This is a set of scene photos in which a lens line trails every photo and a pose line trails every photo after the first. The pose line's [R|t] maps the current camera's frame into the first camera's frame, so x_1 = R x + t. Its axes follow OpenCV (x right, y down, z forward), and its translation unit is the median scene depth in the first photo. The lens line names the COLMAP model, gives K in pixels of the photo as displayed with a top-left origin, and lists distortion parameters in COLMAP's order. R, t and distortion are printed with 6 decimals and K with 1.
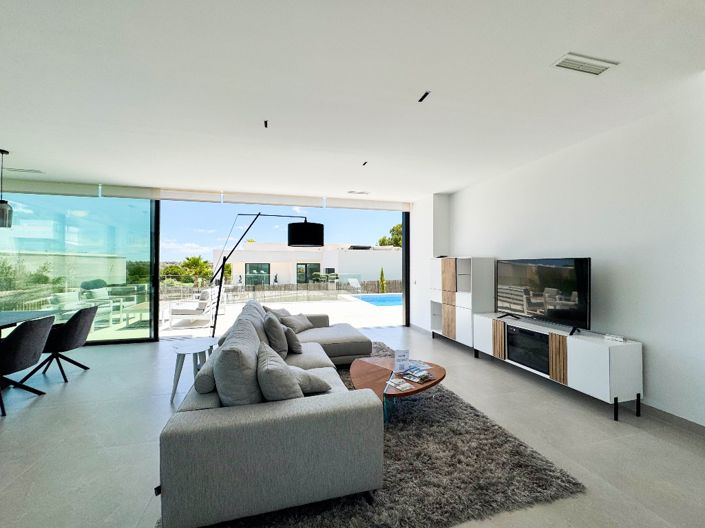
lens RADIAL K [[293.9, 0, 352.5], [0, 293.9, 264.0], [0, 0, 1]] dist [0.001864, 0.000282]
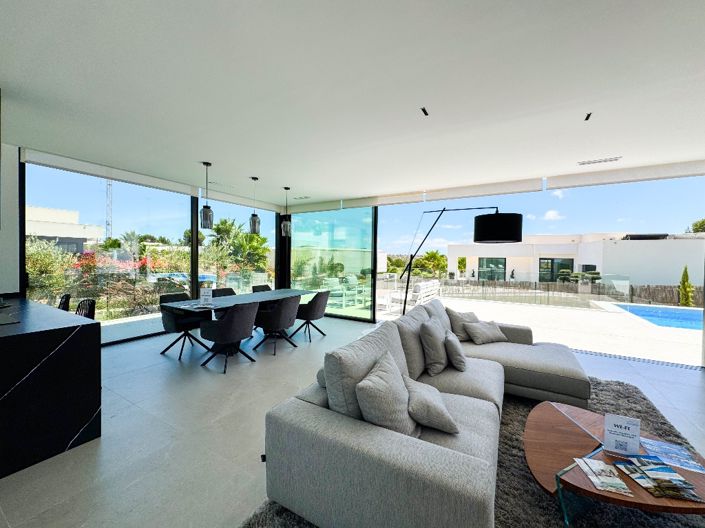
lens RADIAL K [[282.5, 0, 352.5], [0, 282.5, 264.0], [0, 0, 1]] dist [0.001464, 0.000297]
pose [[0.701346, 0.026409, -0.712332, 0.139665], [-0.009583, 0.999572, 0.027623, -0.019094], [0.712757, -0.012547, 0.701299, 0.165914]]
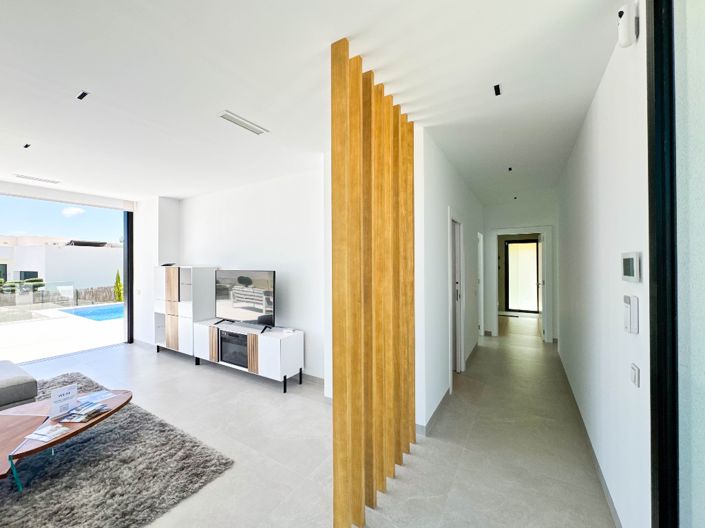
lens RADIAL K [[282.5, 0, 352.5], [0, 282.5, 264.0], [0, 0, 1]] dist [0.001464, 0.000297]
pose [[0.727260, -0.003878, 0.686351, 0.161049], [0.000135, 0.999985, 0.005507, -0.046488], [-0.686362, -0.003913, 0.727250, -0.108251]]
